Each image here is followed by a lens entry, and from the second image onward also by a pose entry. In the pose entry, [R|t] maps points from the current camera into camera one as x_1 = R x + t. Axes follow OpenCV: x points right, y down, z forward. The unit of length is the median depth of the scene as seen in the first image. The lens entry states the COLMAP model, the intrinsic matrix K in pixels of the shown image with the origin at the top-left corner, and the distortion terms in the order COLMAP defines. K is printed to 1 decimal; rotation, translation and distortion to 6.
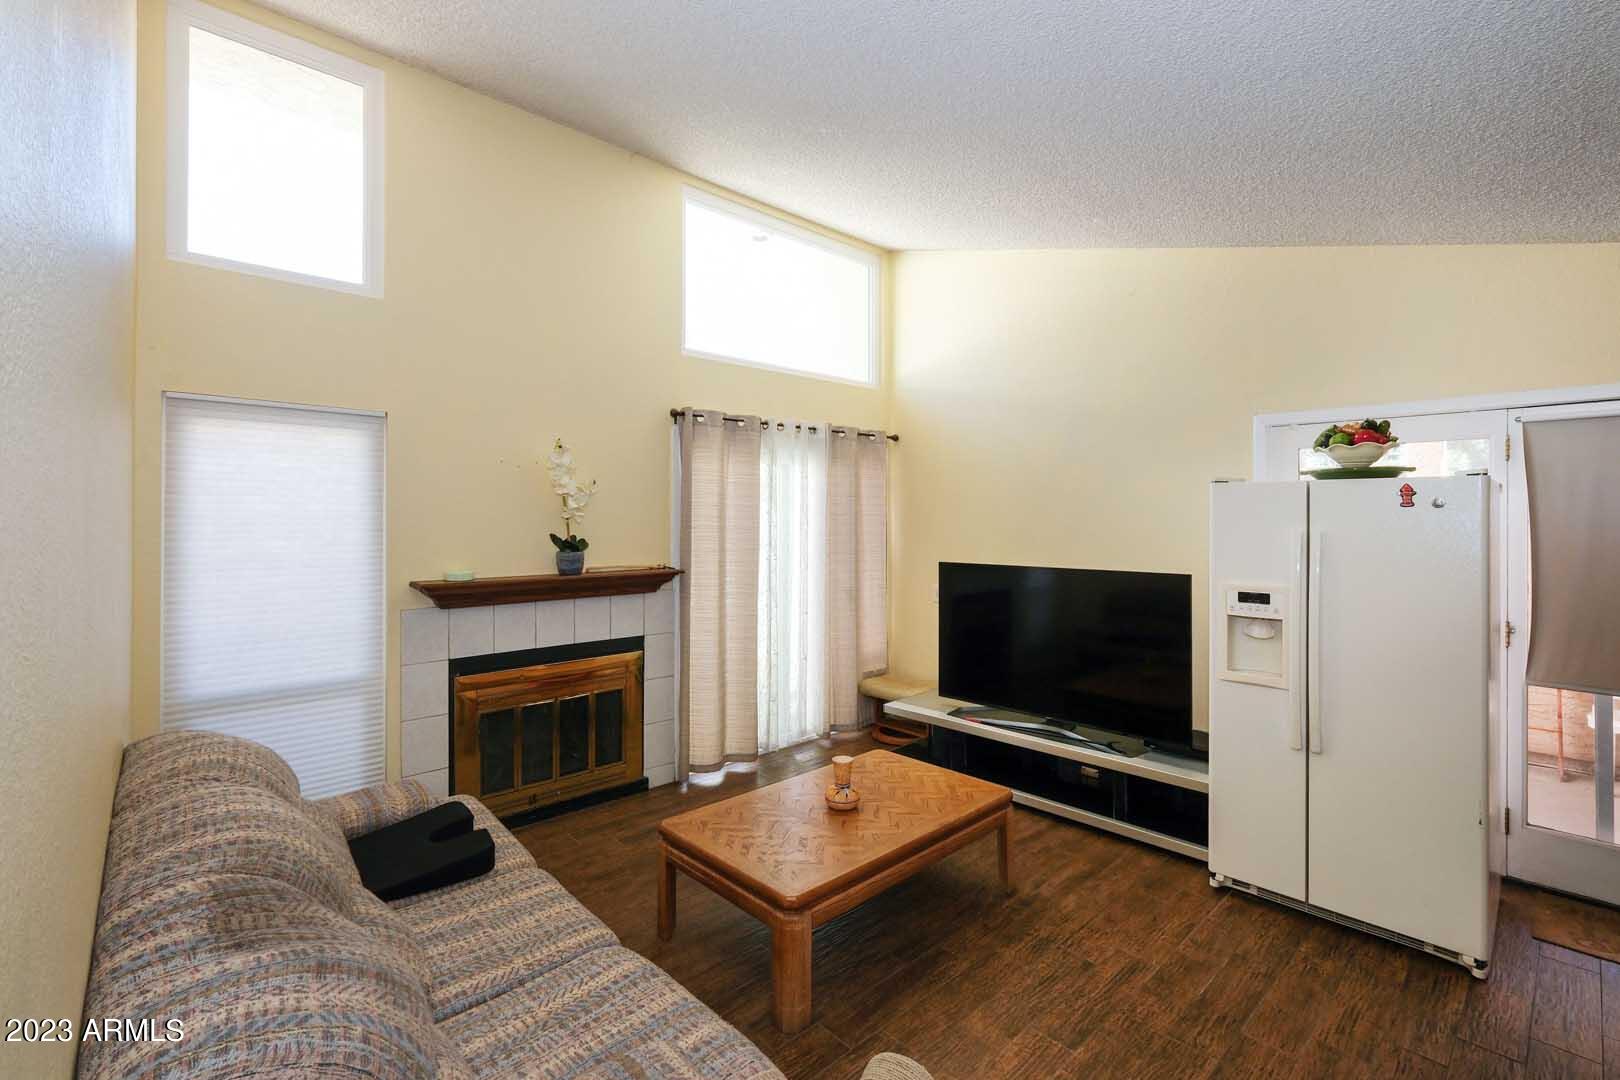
lens RADIAL K [[712.1, 0, 812.9], [0, 712.1, 512.5], [0, 0, 1]] dist [-0.000628, -0.000198]
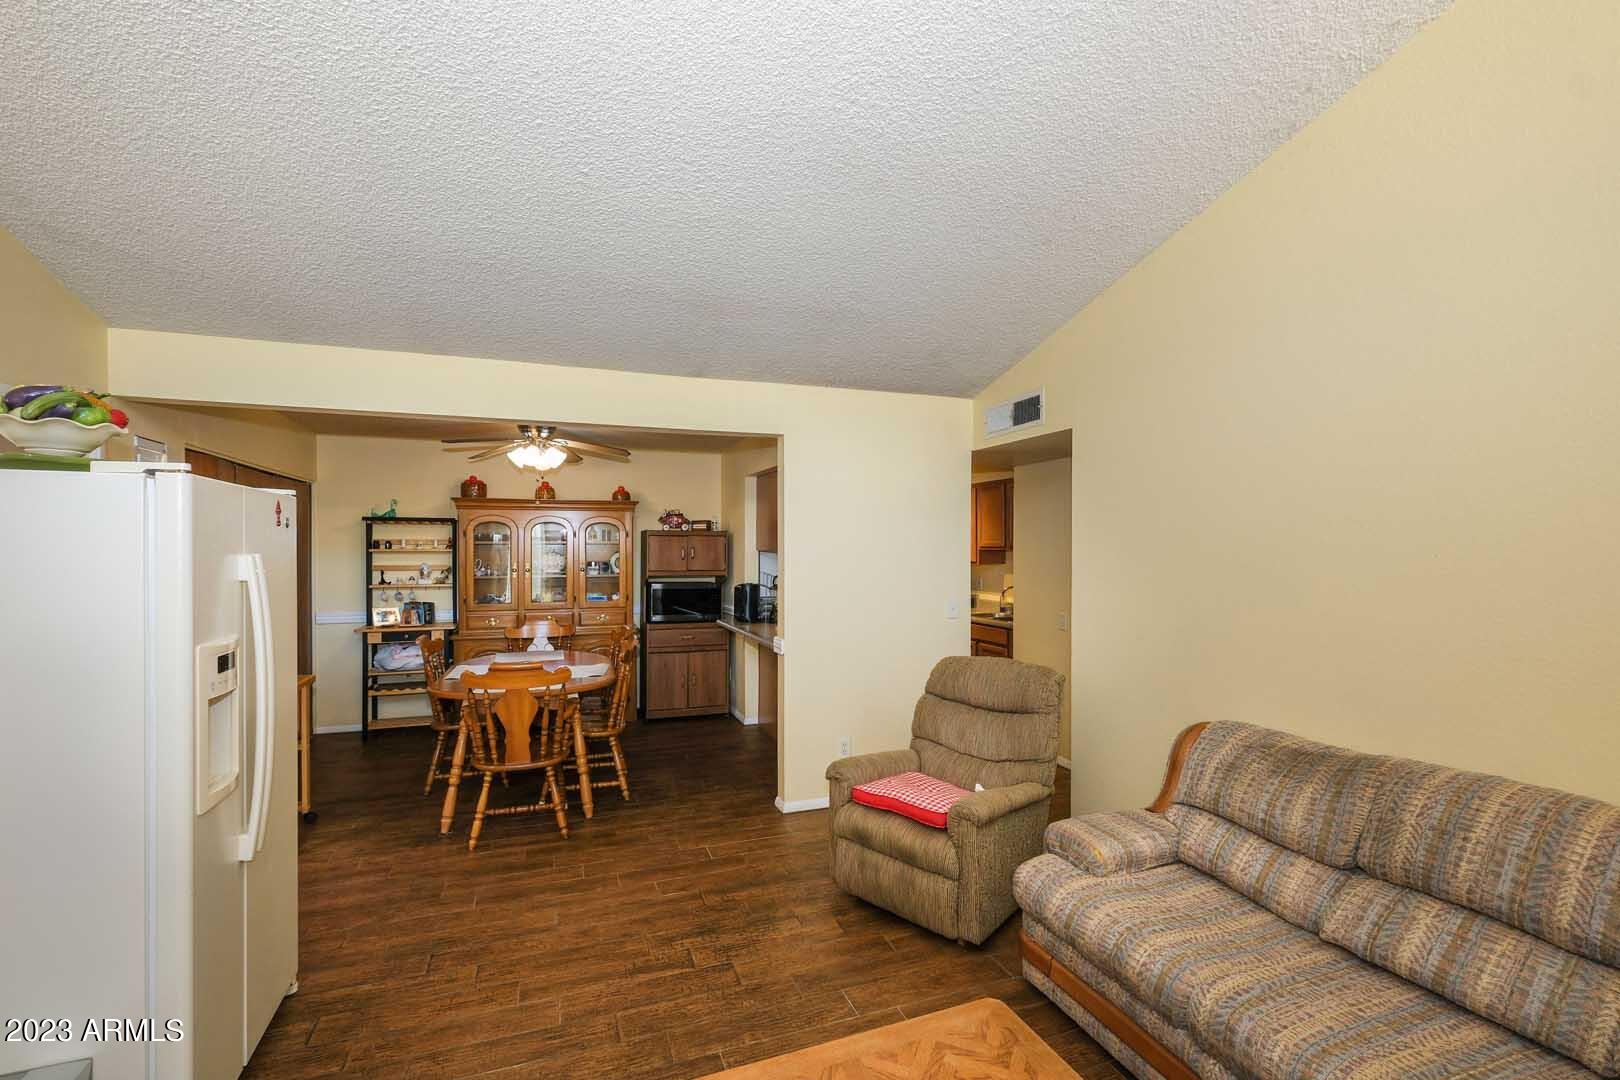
lens RADIAL K [[724.0, 0, 811.2], [0, 724.0, 552.9], [0, 0, 1]] dist [-0.000145, -0.000093]
pose [[-0.924394, -0.005395, 0.381402, -0.080860], [-0.004555, 0.999985, 0.003103, 0.012474], [-0.381413, 0.001131, -0.924404, 0.992289]]
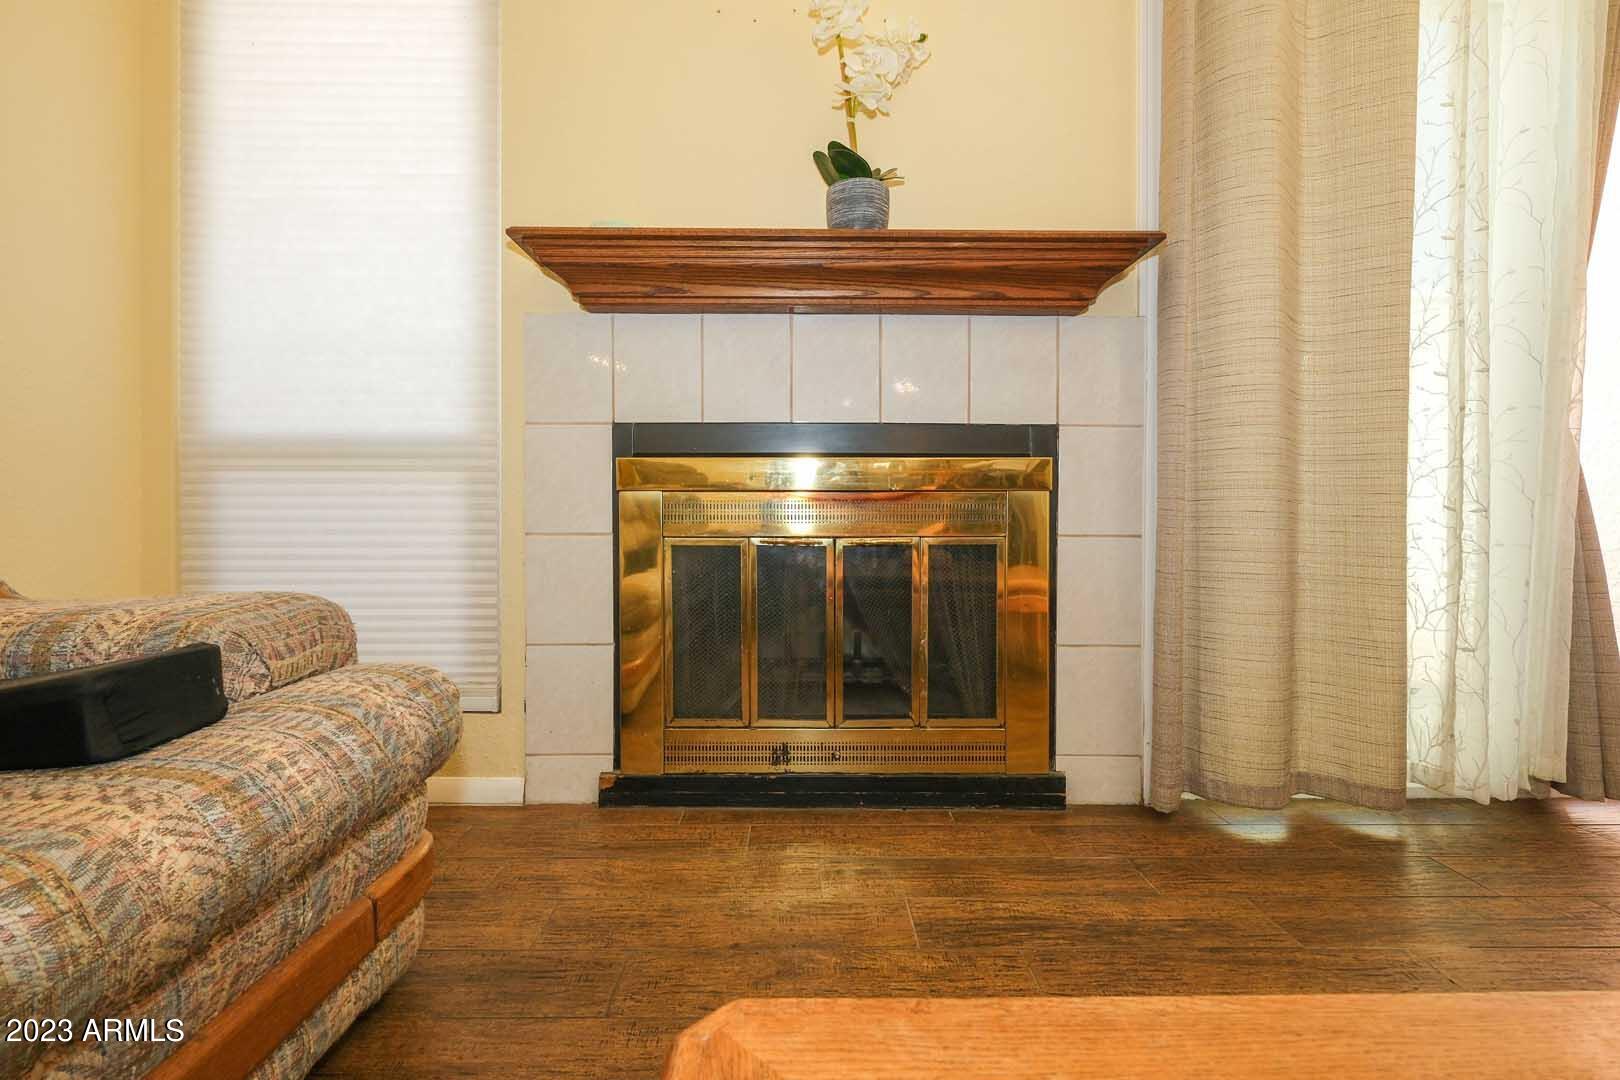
lens RADIAL K [[714.0, 0, 807.4], [0, 714.0, 530.2], [0, 0, 1]] dist [0.000699, -0.000062]
pose [[0.742302, 0.012171, -0.669954, -0.070945], [0.002374, 0.999781, 0.020794, 0.226345], [0.670061, -0.017025, 0.742111, 0.609684]]
